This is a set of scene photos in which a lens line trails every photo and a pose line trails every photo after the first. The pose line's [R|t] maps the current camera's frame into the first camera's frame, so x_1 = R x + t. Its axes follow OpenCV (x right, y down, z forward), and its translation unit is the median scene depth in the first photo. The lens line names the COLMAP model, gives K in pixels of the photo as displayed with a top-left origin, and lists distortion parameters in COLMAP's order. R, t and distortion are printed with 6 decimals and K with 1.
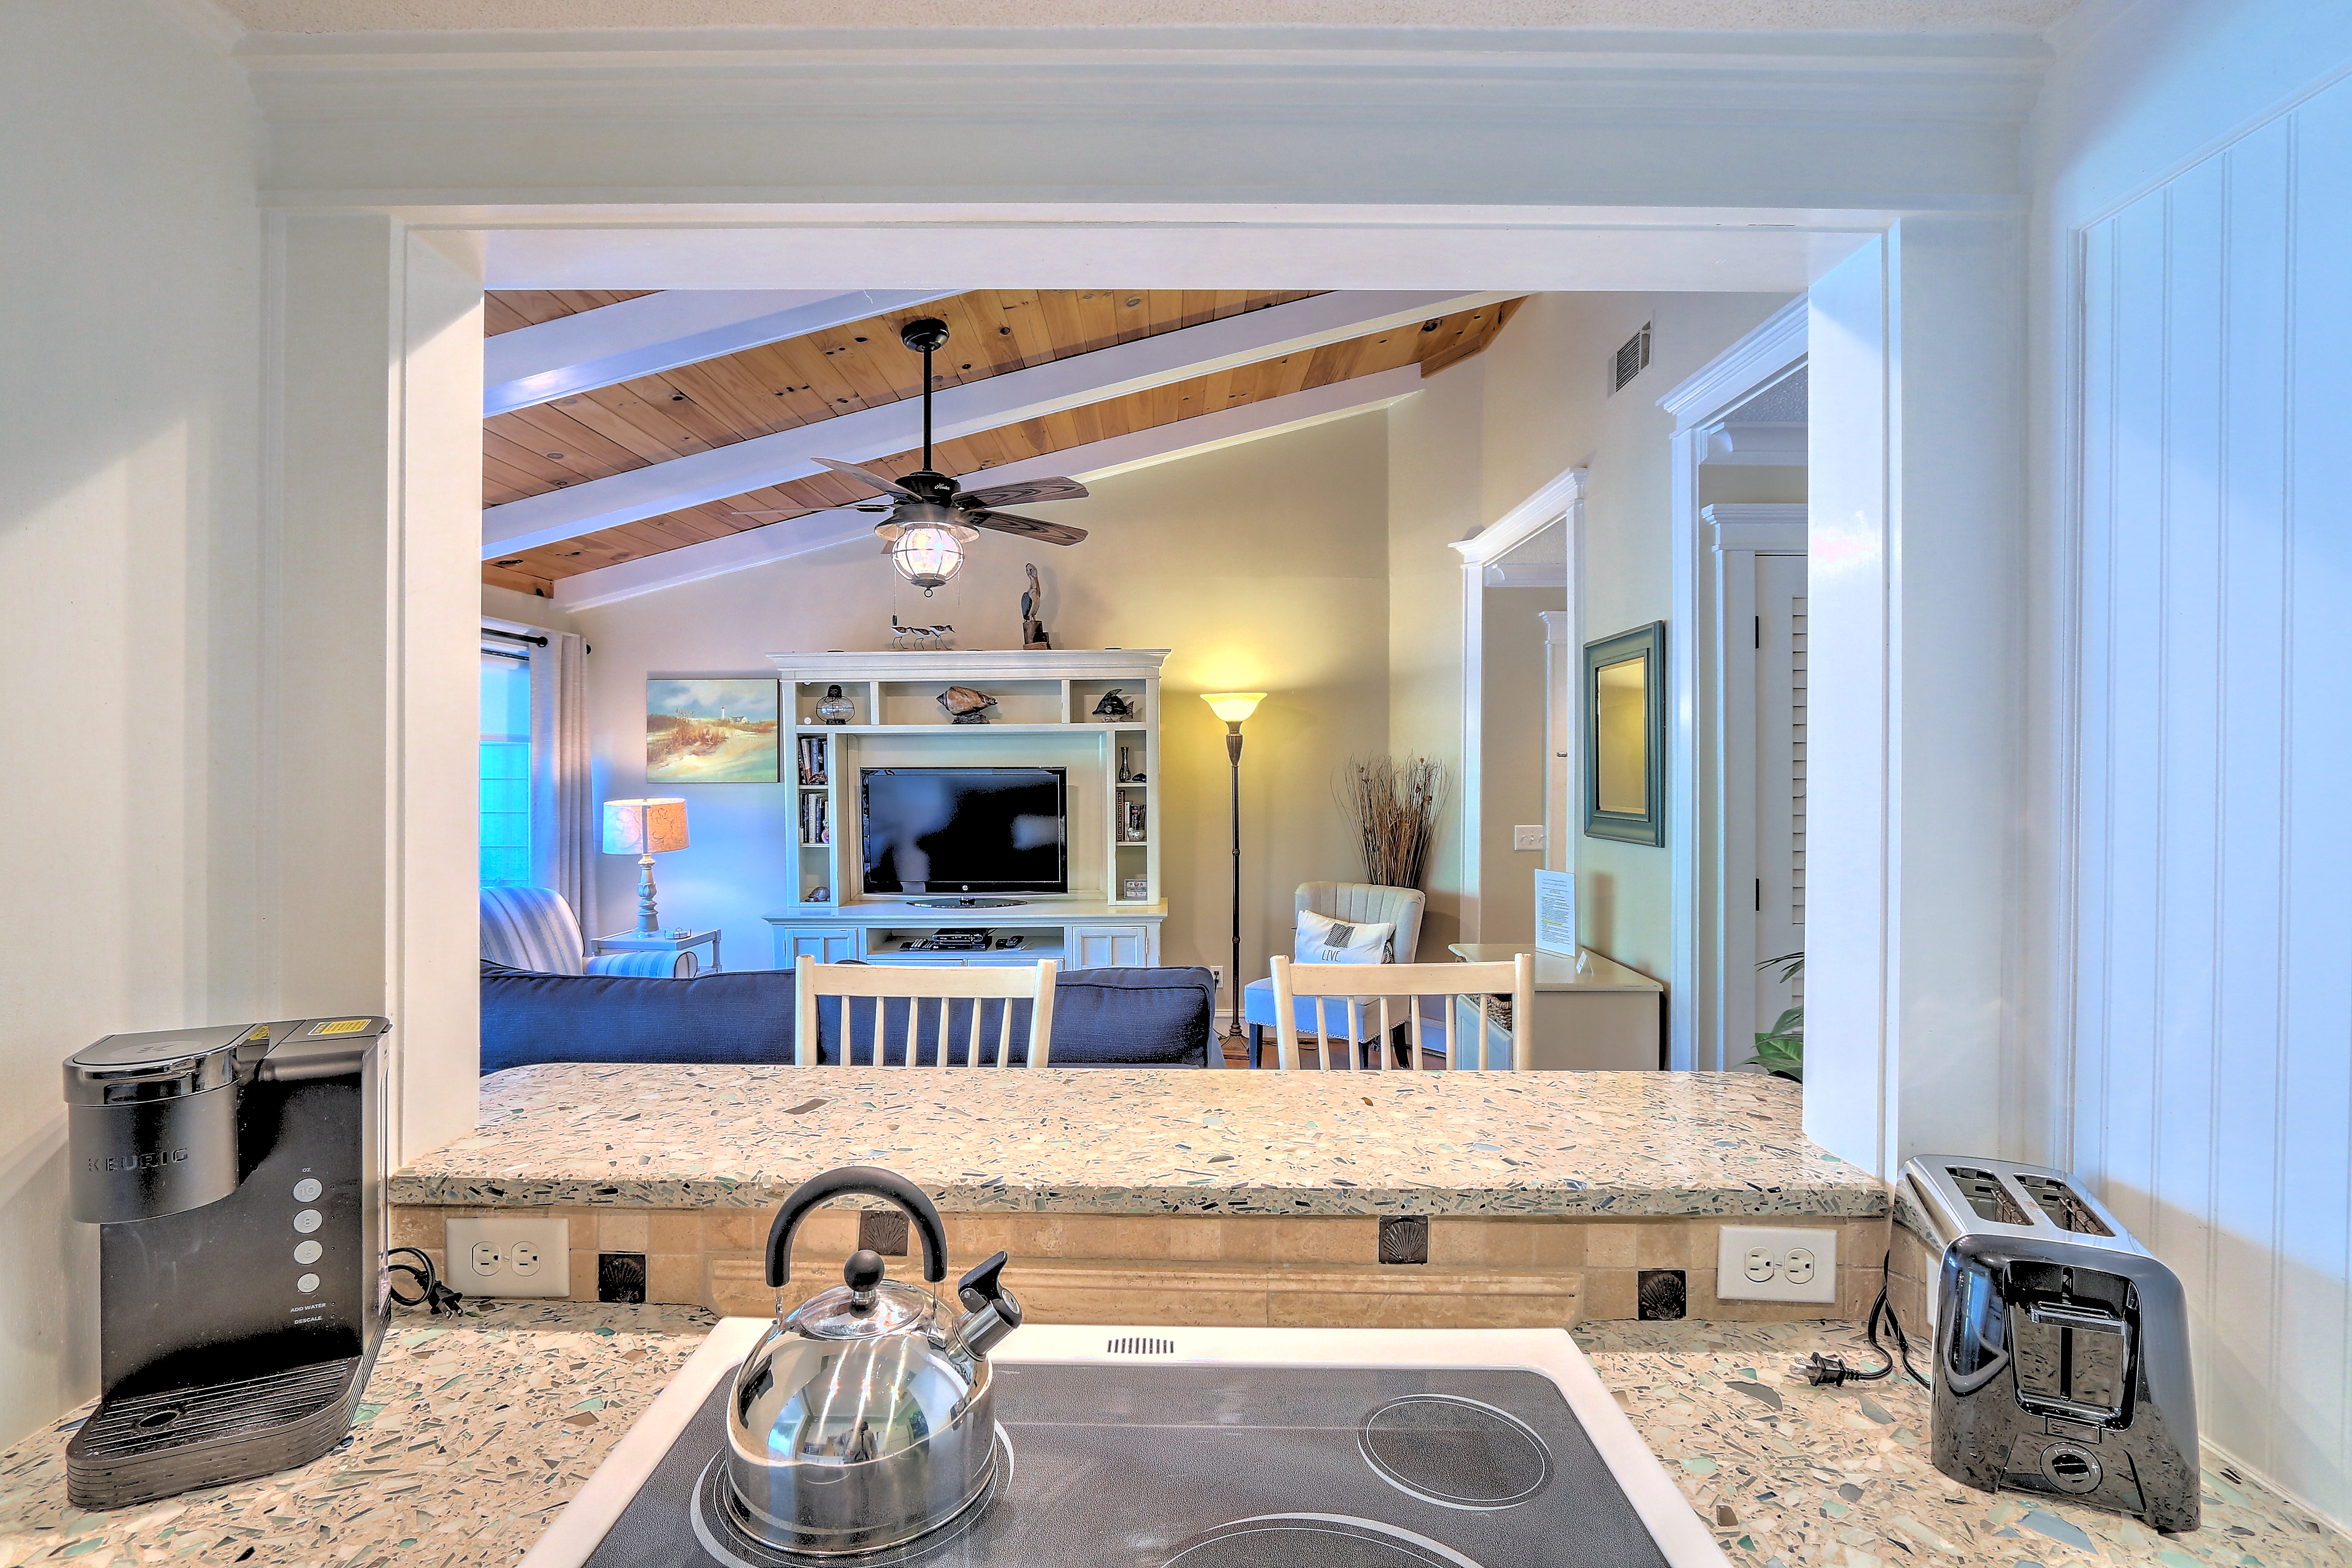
lens RADIAL K [[1118.1, 0, 1176.0], [0, 1118.1, 784.0], [0, 0, 1]] dist [-0.002029, 0.000012]
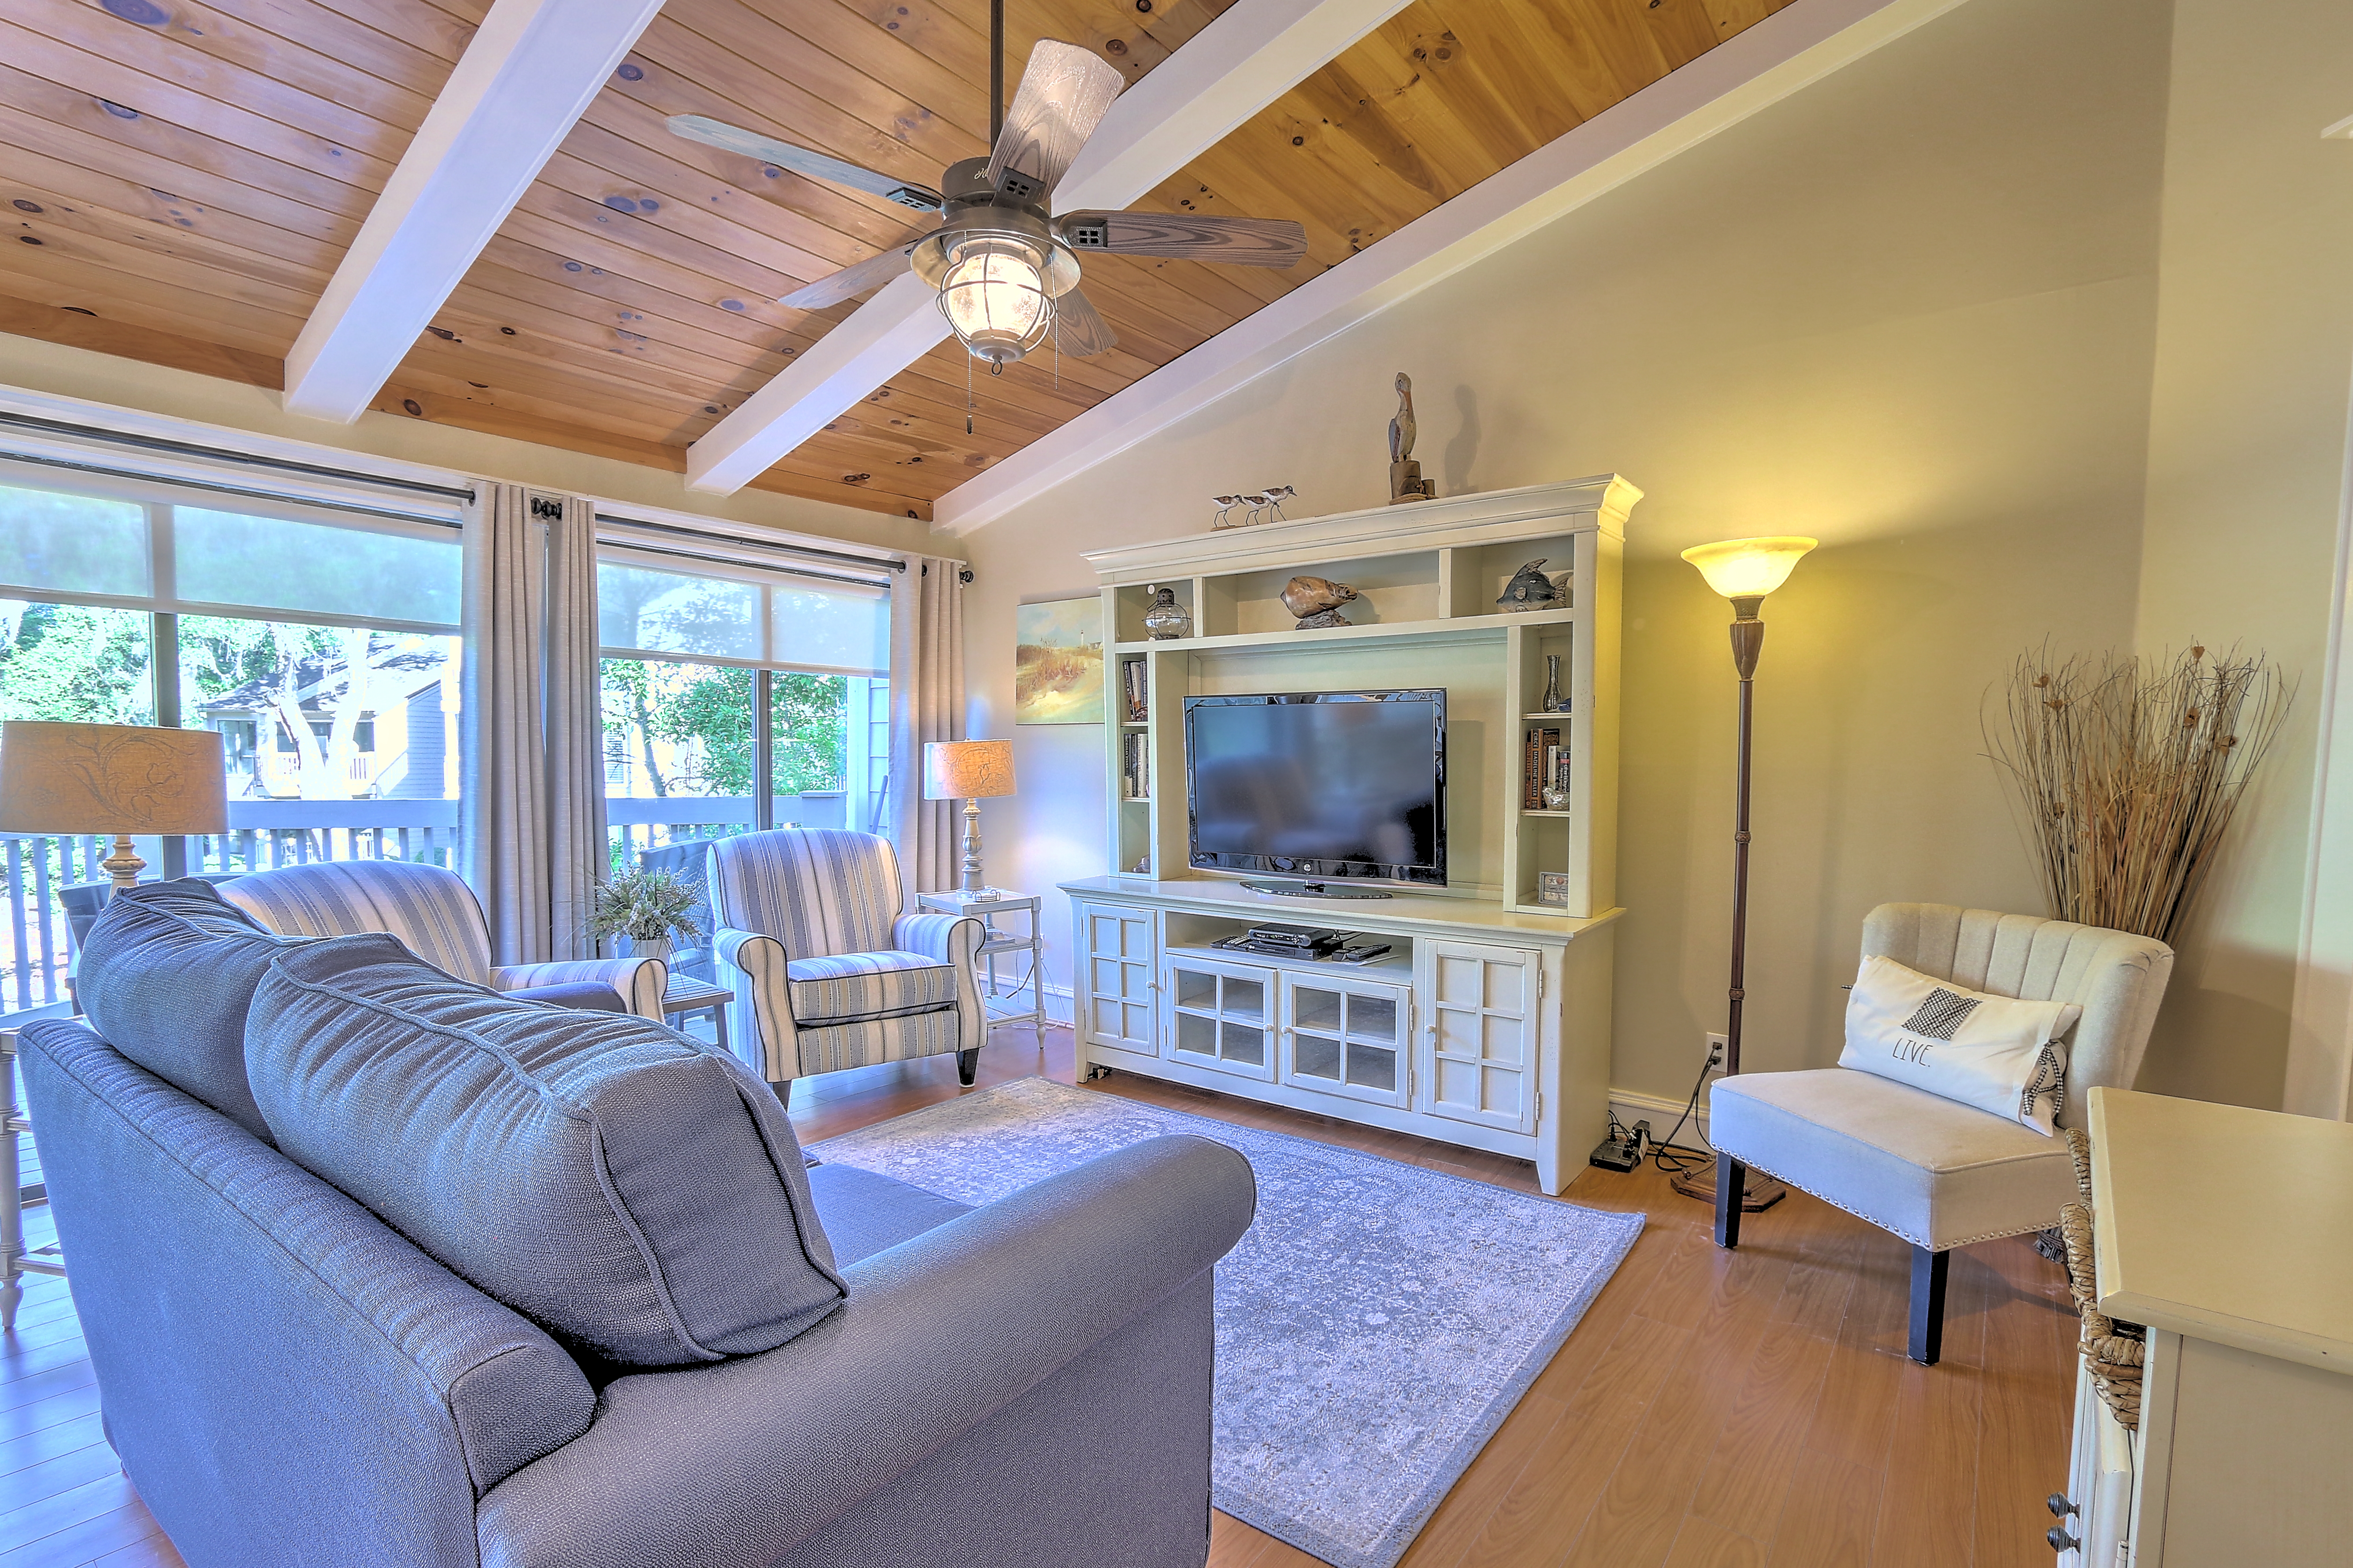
lens RADIAL K [[1122.2, 0, 1172.2], [0, 1122.2, 837.1], [0, 0, 1]] dist [-0.005177, 0.000089]
pose [[0.793924, 0.051018, -0.605872, 0.167839], [-0.016136, 0.997890, 0.062883, 0.031160], [0.607802, -0.040148, 0.793073, 0.394230]]
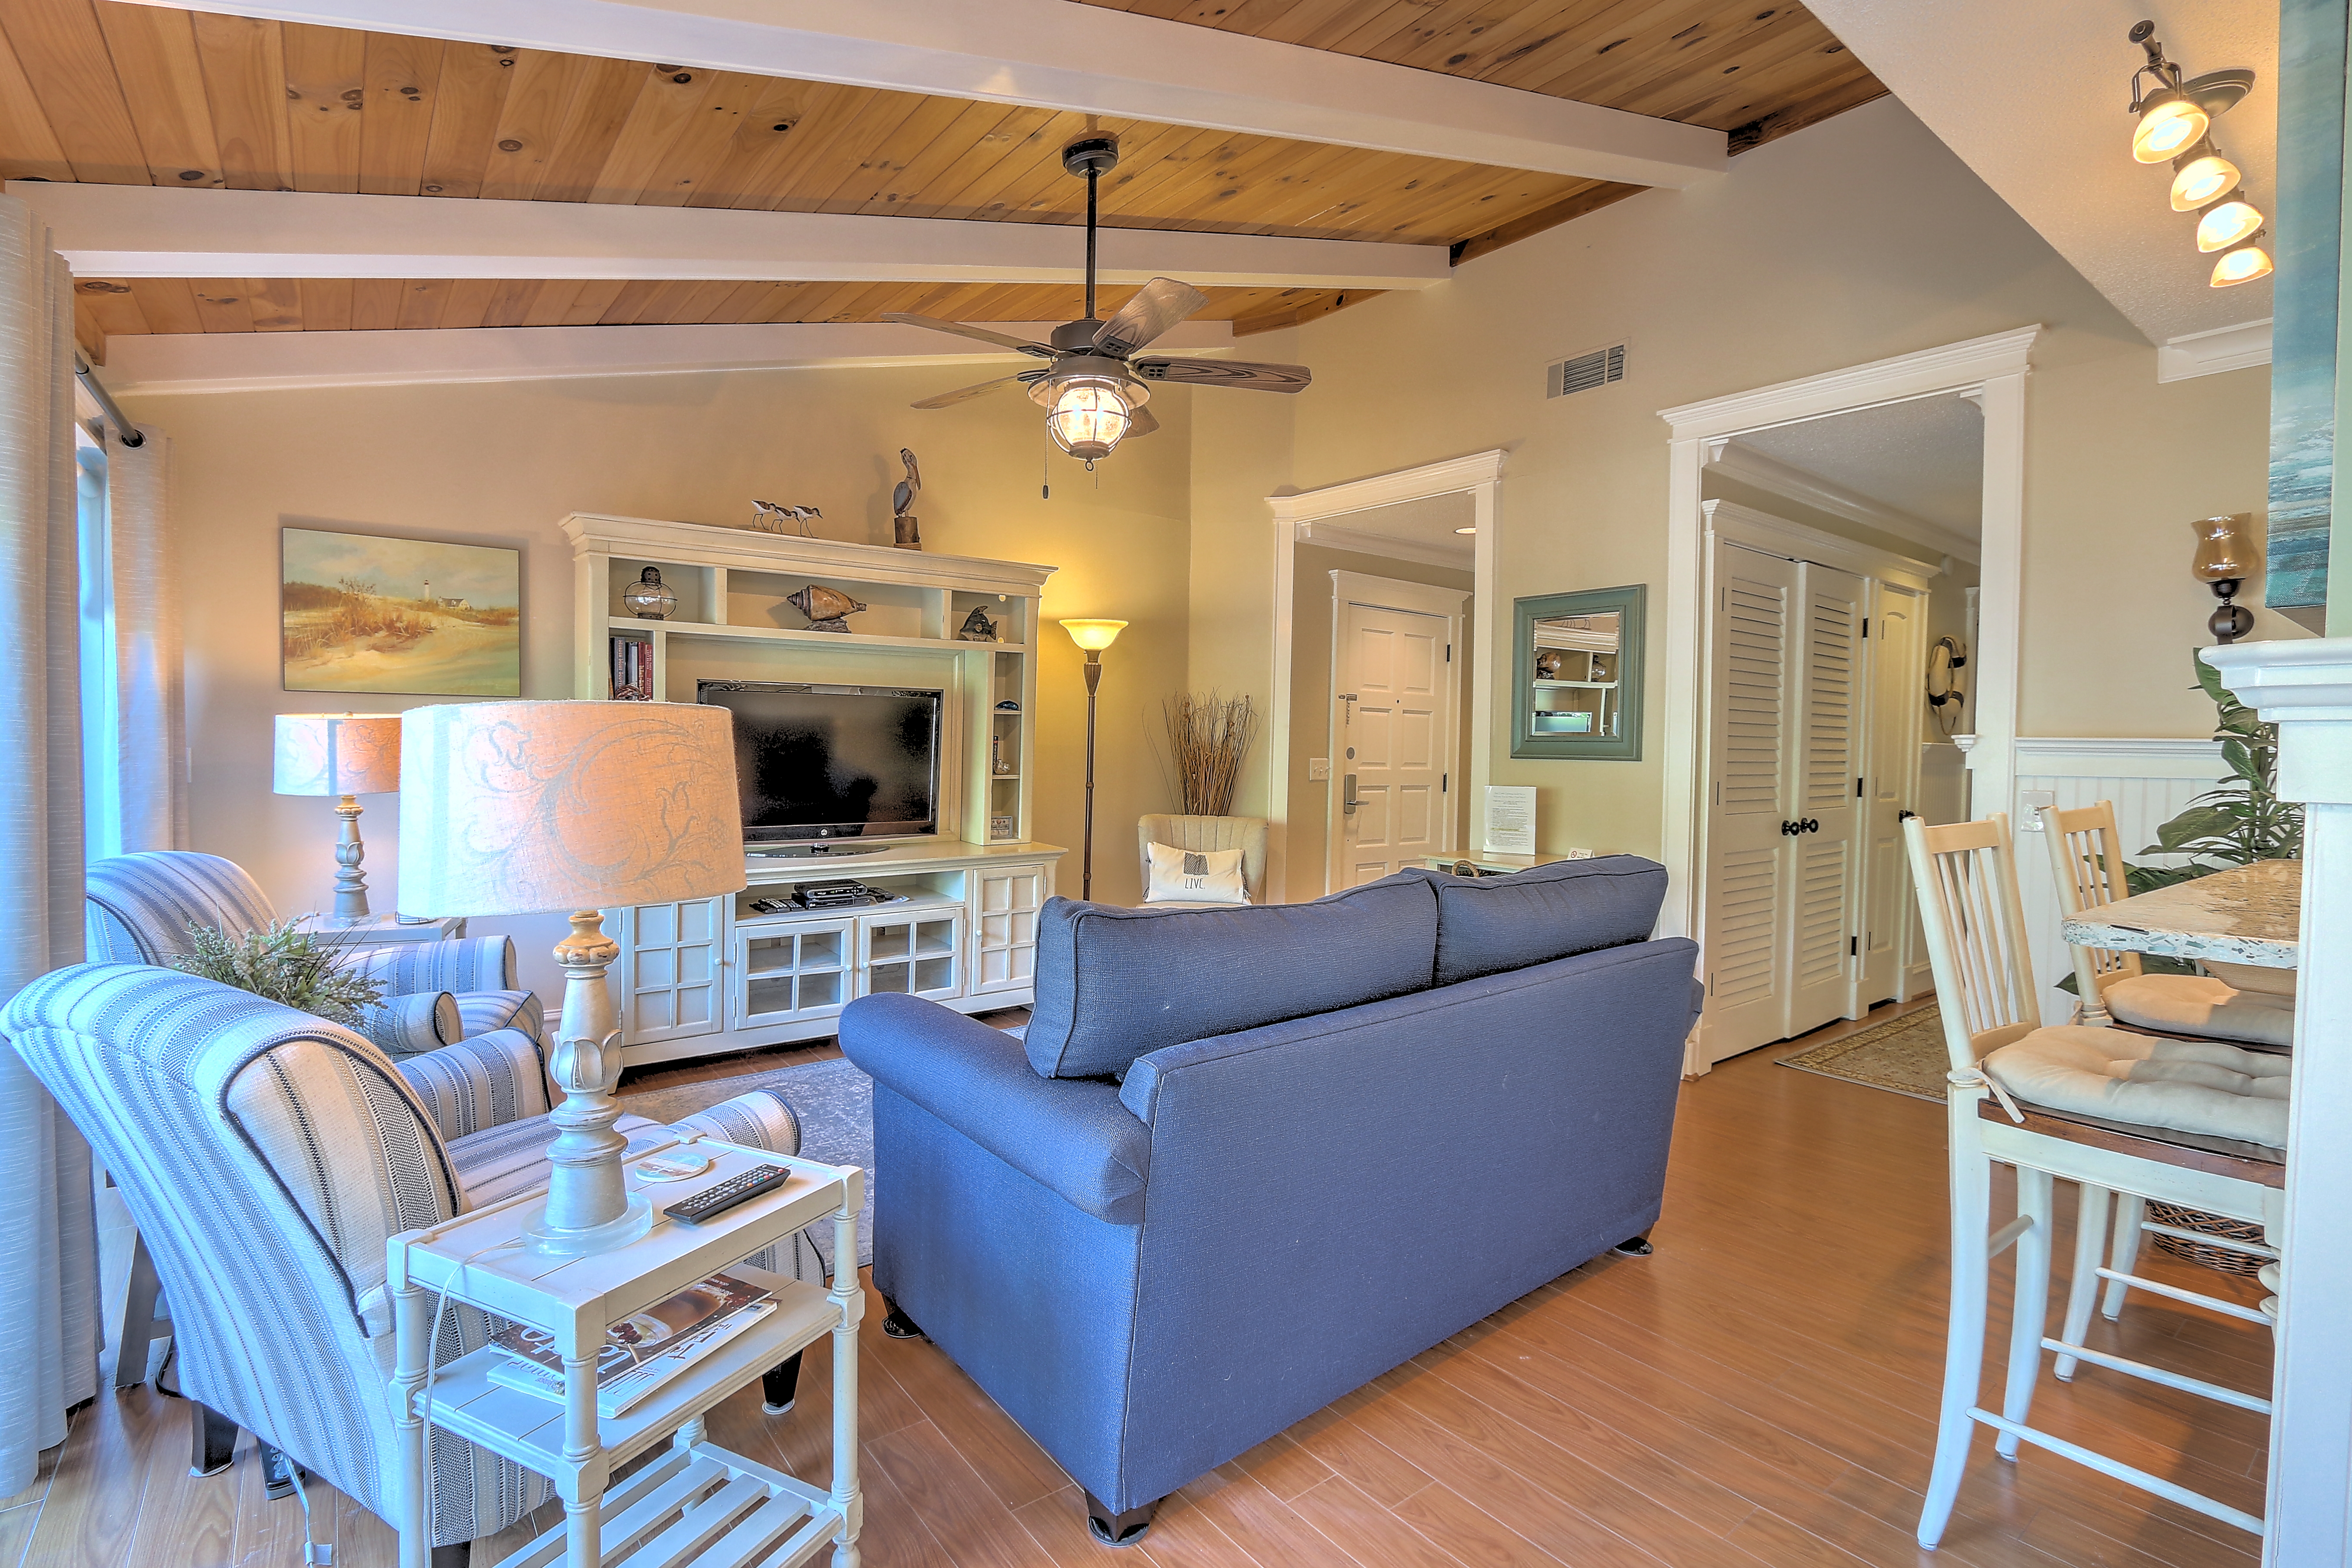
lens RADIAL K [[1098.3, 0, 1176.0], [0, 1098.3, 784.0], [0, 0, 1]] dist [-0.014066, -0.000614]
pose [[0.789358, -0.010935, 0.613836, -0.477435], [-0.007038, 0.999615, 0.026857, 0.033875], [-0.613893, -0.025520, 0.788977, 0.207413]]
